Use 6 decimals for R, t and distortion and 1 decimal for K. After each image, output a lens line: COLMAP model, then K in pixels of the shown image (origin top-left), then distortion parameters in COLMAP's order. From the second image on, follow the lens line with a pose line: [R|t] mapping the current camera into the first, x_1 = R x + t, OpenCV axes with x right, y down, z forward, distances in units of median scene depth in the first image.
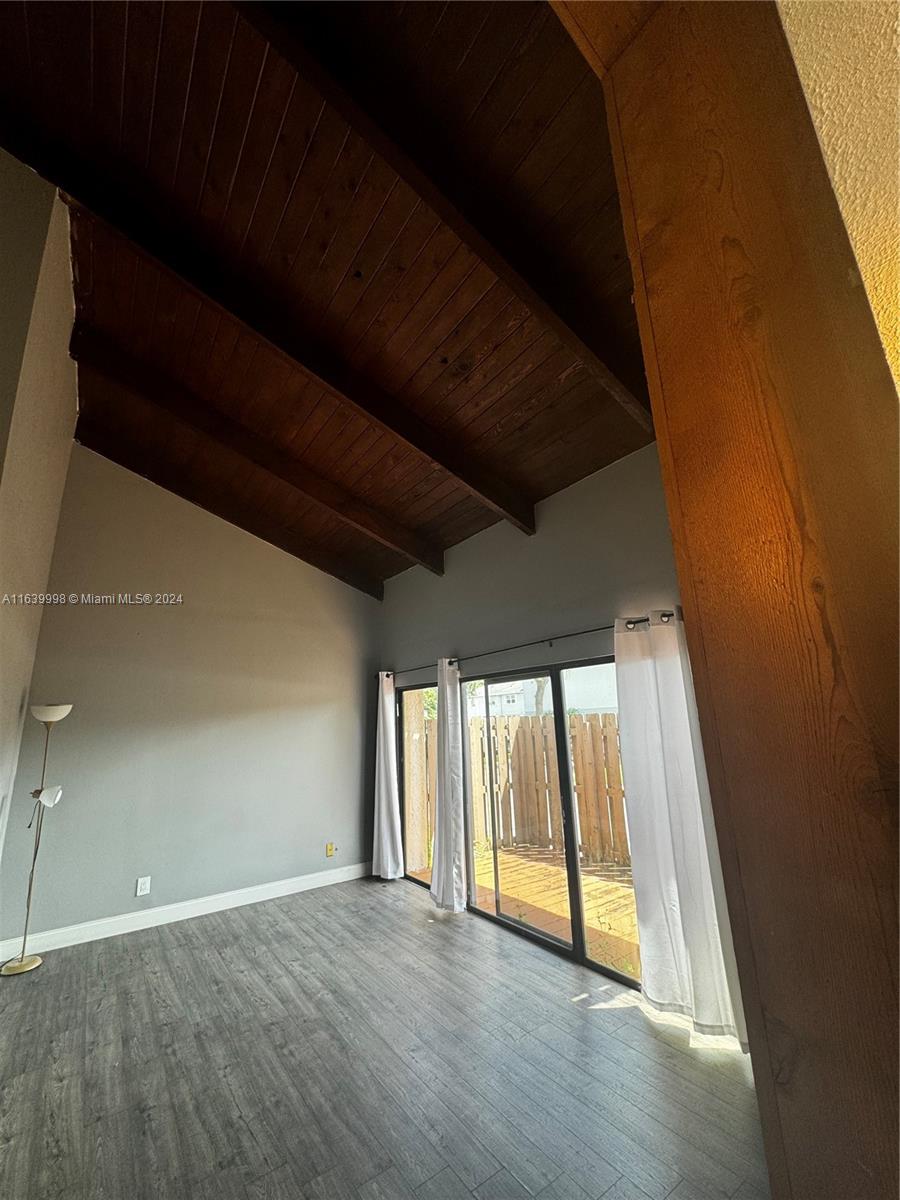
lens RADIAL K [[480.3, 0, 450.0], [0, 480.3, 600.0], [0, 0, 1]] dist [0.000128, -0.000025]
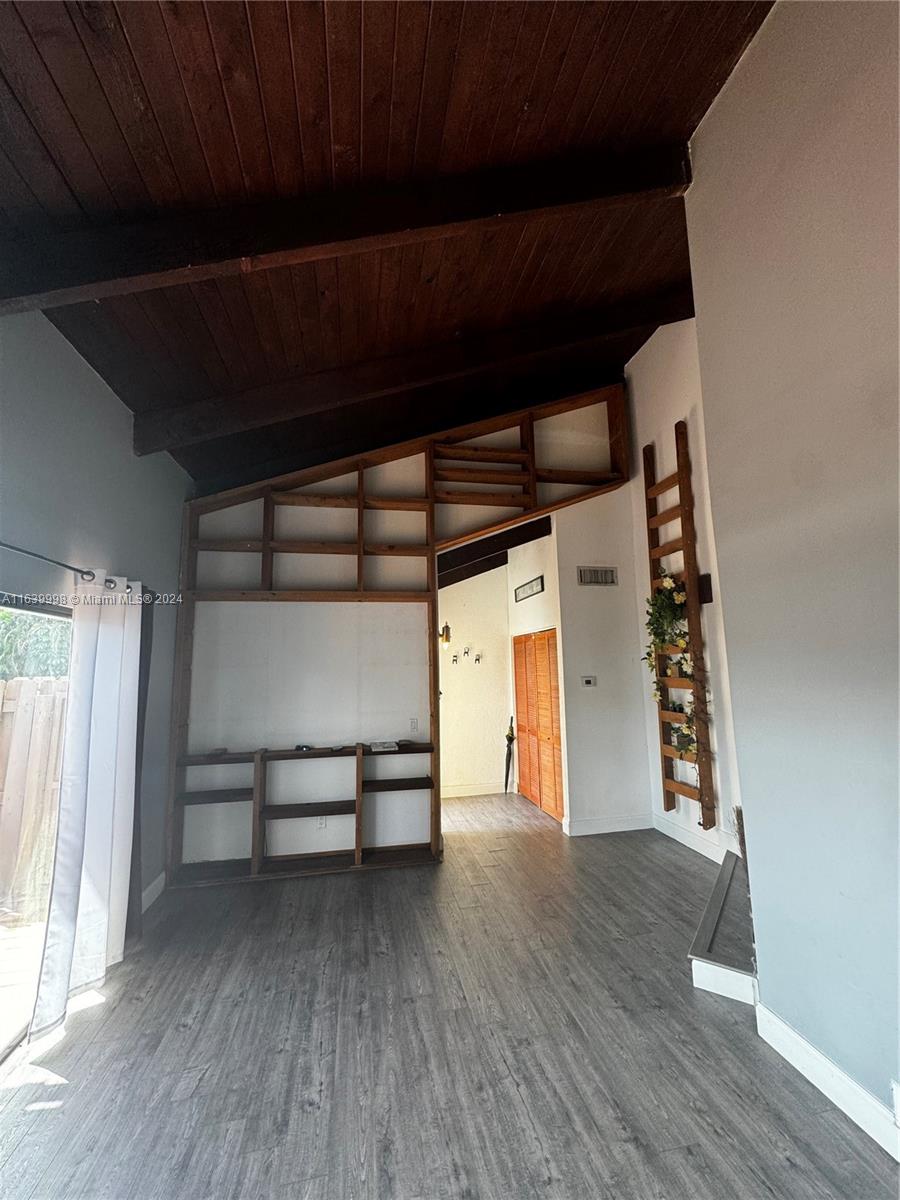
lens RADIAL K [[480.3, 0, 450.0], [0, 480.3, 600.0], [0, 0, 1]] dist [0.000128, -0.000025]
pose [[-0.905500, 0.108671, 0.410196, -0.400669], [-0.054902, 0.928526, -0.367184, 0.273693], [-0.420780, -0.355006, -0.834814, 1.083654]]
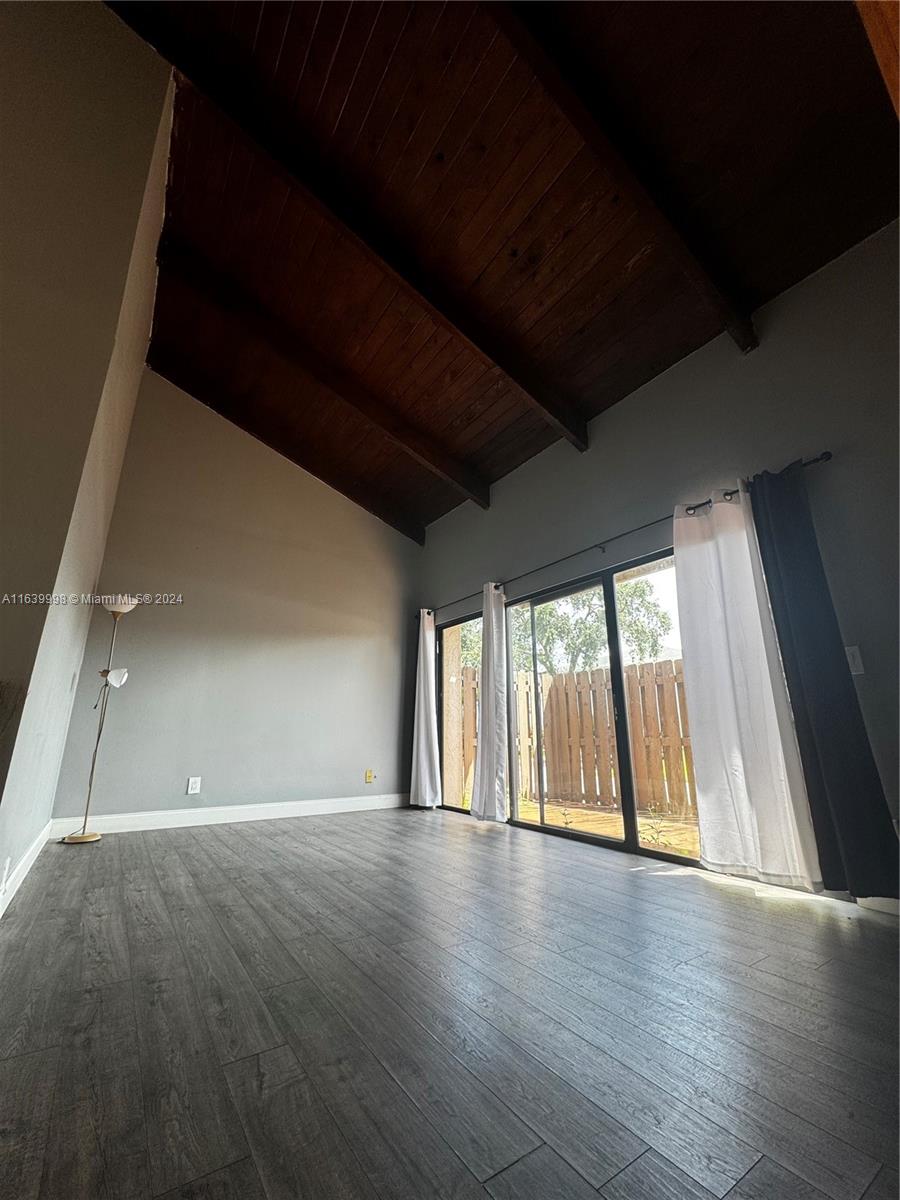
lens RADIAL K [[480.6, 0, 451.5], [0, 480.6, 599.2], [0, 0, 1]] dist [-0.000891, -0.000164]
pose [[0.999098, 0.028622, -0.031354, -0.069005], [-0.029532, 0.999145, -0.028939, 0.212819], [0.030499, 0.029839, 0.999089, -0.019028]]
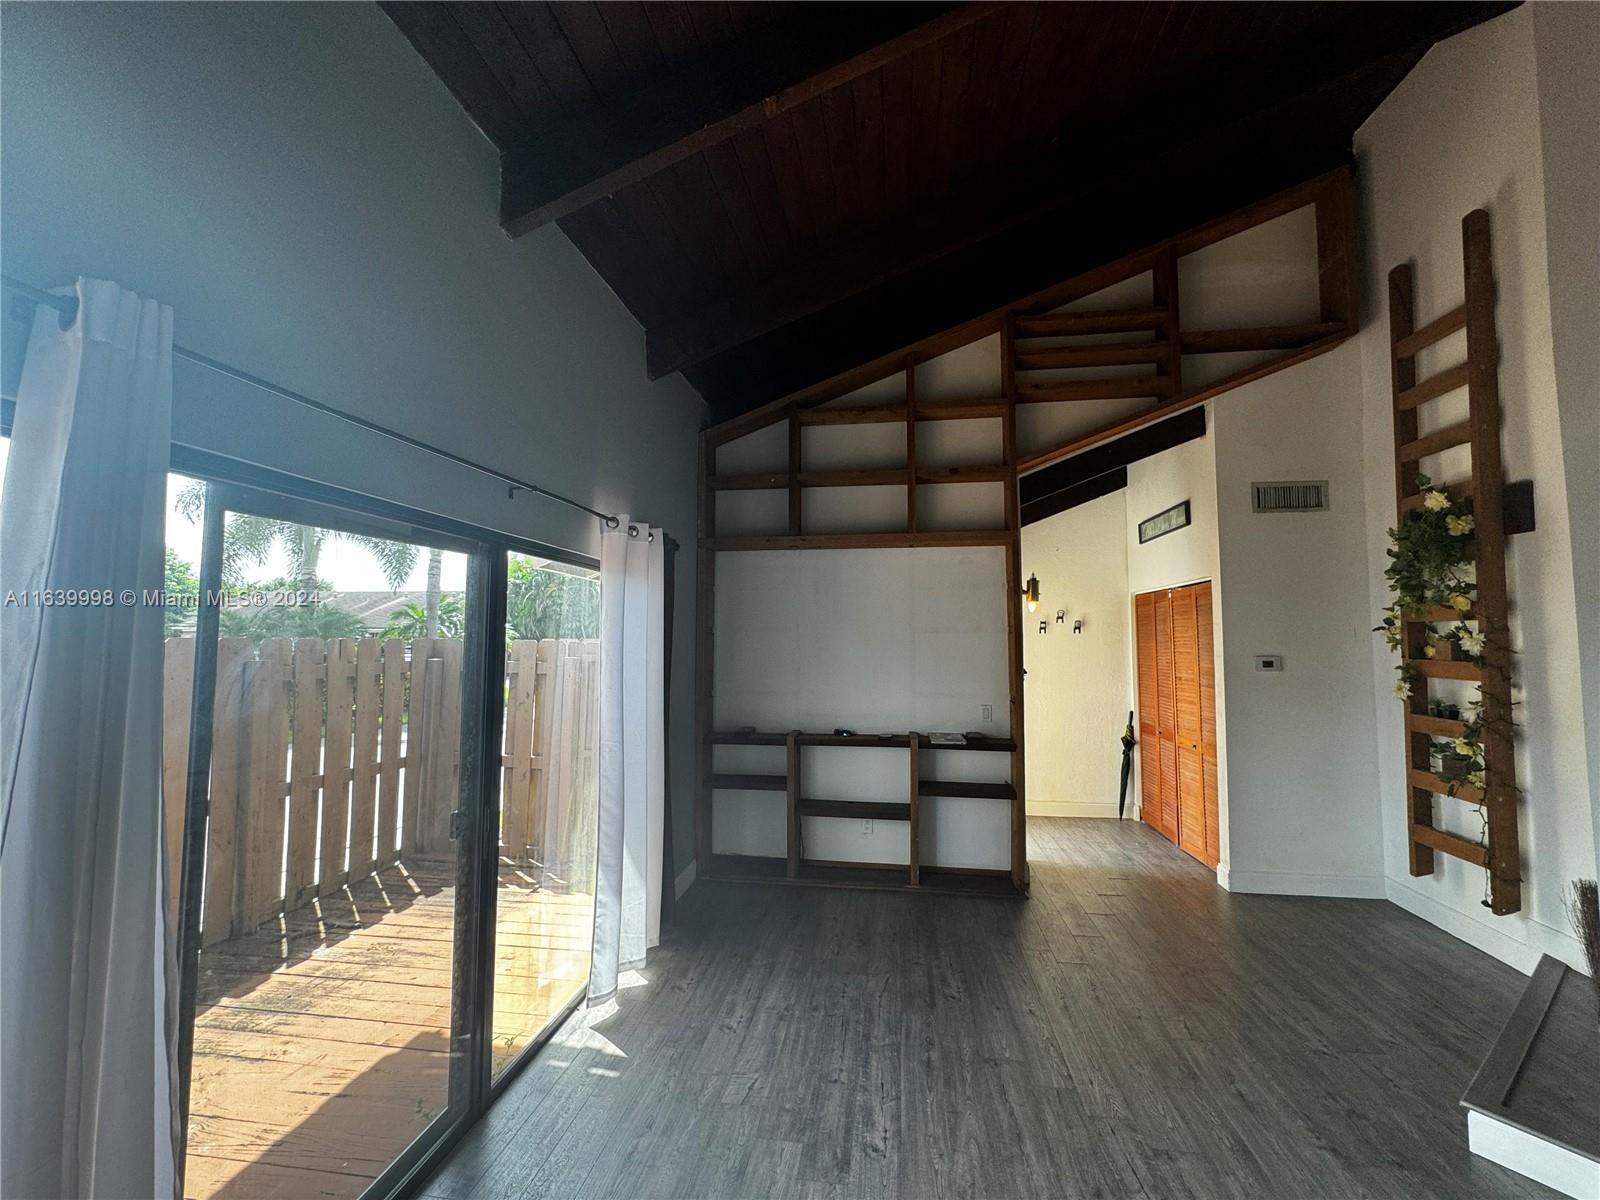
lens RADIAL K [[640.8, 0, 802.0], [0, 640.8, 597.2], [0, 0, 1]] dist [-0.000891, -0.000164]
pose [[-0.714430, 0.078210, 0.695323, -0.385774], [-0.150245, 0.953407, -0.261612, 0.283642], [-0.683386, -0.291372, -0.669392, 1.092113]]
